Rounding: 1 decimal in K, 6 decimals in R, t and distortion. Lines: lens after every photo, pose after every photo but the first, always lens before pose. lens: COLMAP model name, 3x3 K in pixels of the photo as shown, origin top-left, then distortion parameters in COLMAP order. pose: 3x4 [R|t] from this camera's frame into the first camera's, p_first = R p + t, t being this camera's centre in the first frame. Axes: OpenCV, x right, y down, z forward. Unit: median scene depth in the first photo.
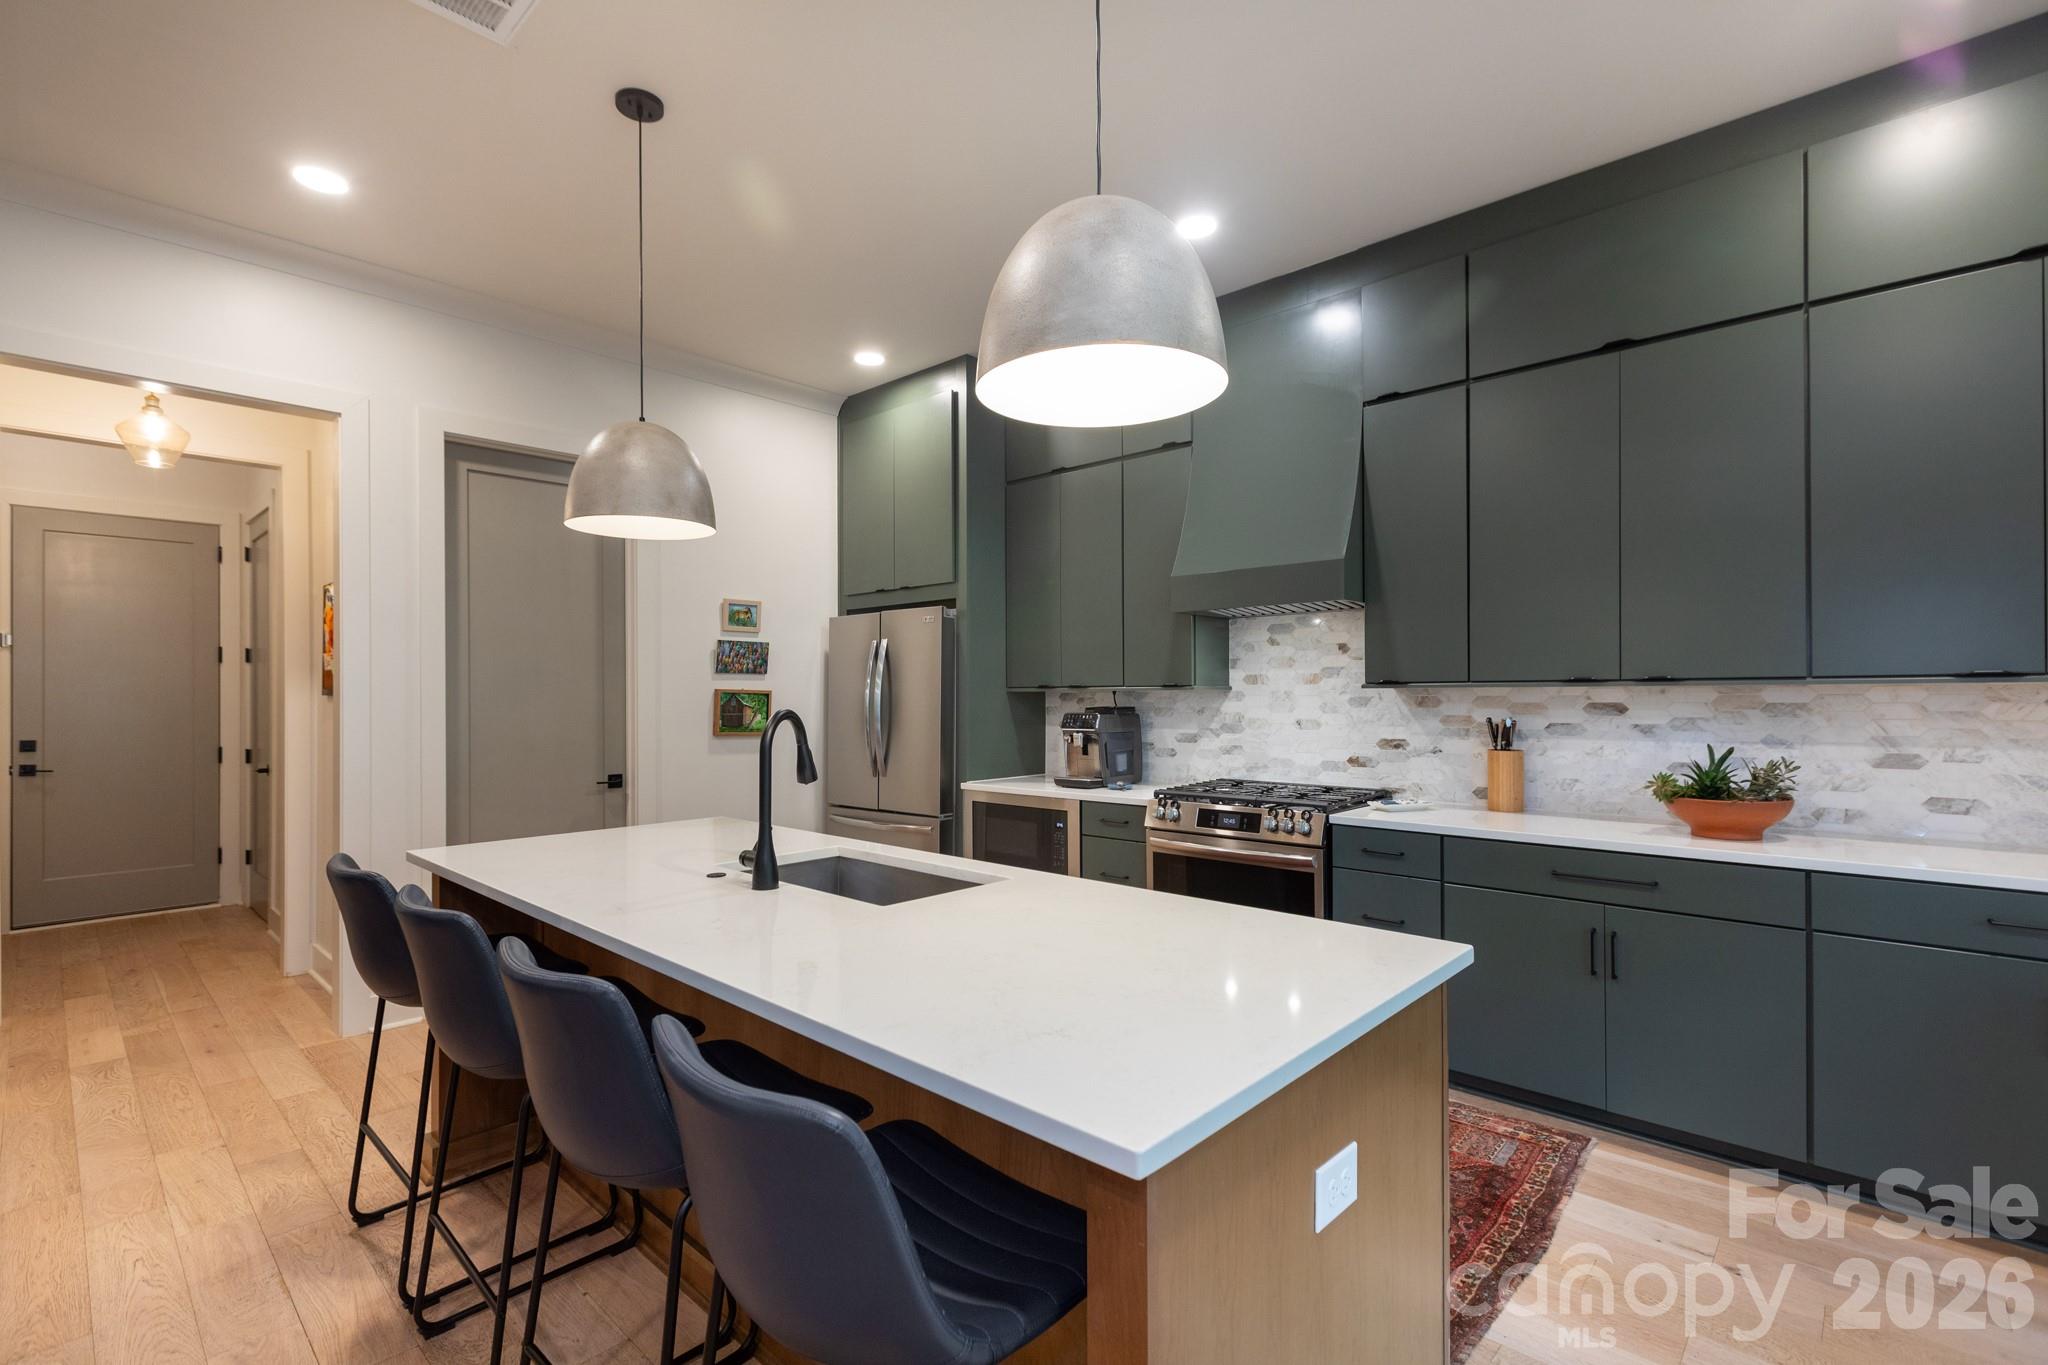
lens RADIAL K [[930.4, 0, 1000.8], [0, 930.4, 698.9], [0, 0, 1]] dist [0.001572, -0.000776]
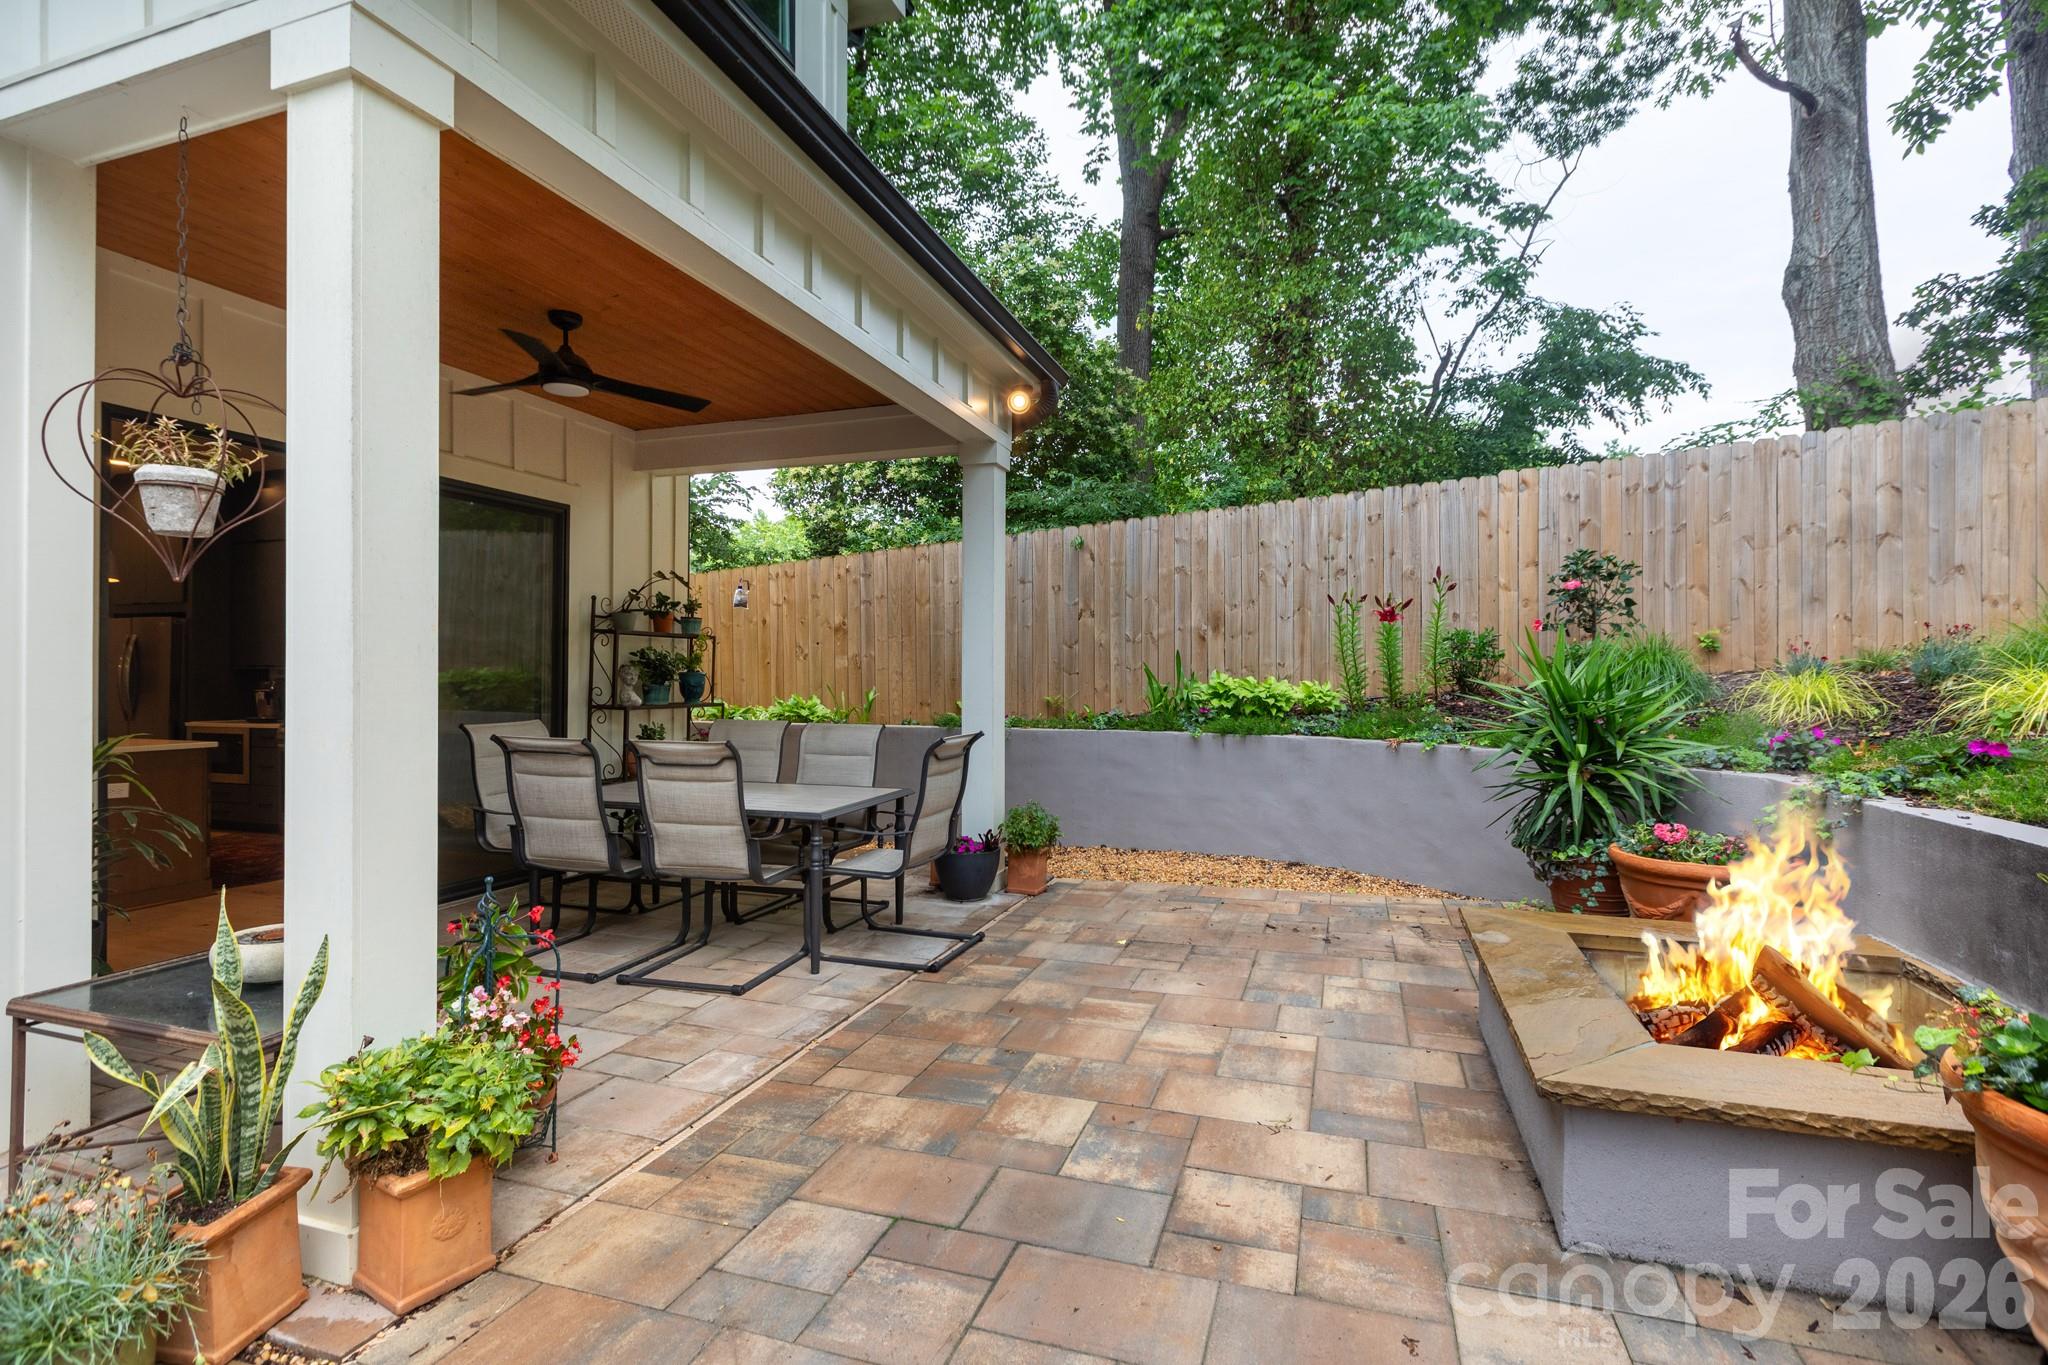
lens RADIAL K [[930.4, 0, 1072.1], [0, 930.4, 693.4], [0, 0, 1]] dist [0.001572, -0.000776]
pose [[0.899538, 0.005768, 0.436805, 0.745385], [-0.004194, 0.999981, -0.004569, 0.043428], [-0.436823, 0.002278, 0.899544, -1.358231]]
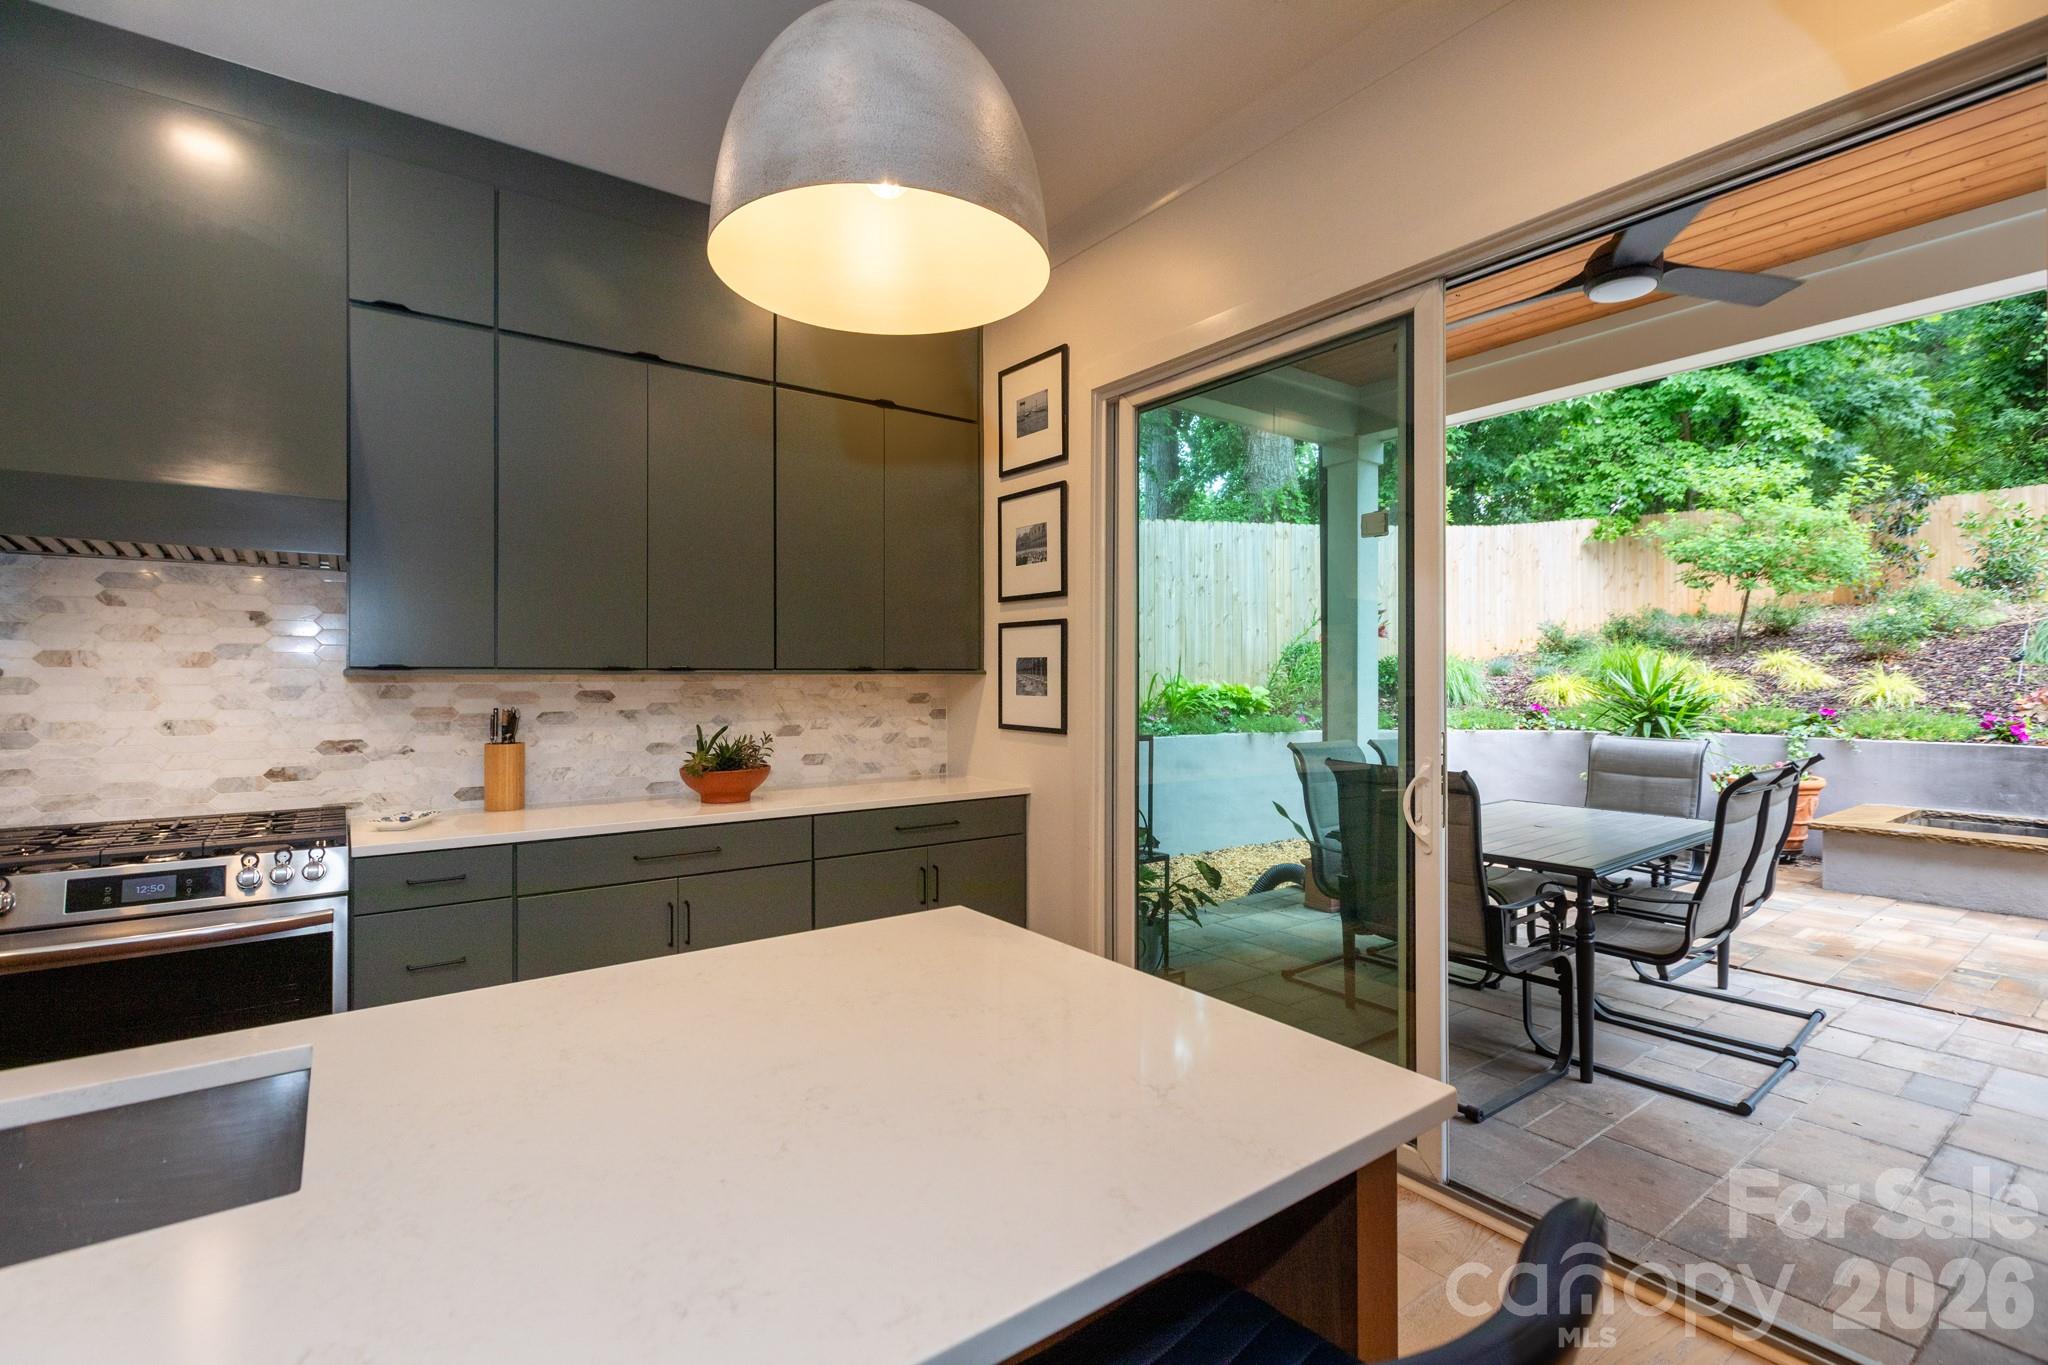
lens RADIAL K [[930.4, 0, 1017.5], [0, 930.4, 666.3], [0, 0, 1]] dist [0.001572, -0.000776]
pose [[0.173211, 0.017748, 0.984725, -0.226024], [0.006539, 0.999795, -0.019170, 0.000254], [-0.984863, 0.009760, 0.173059, 0.290265]]
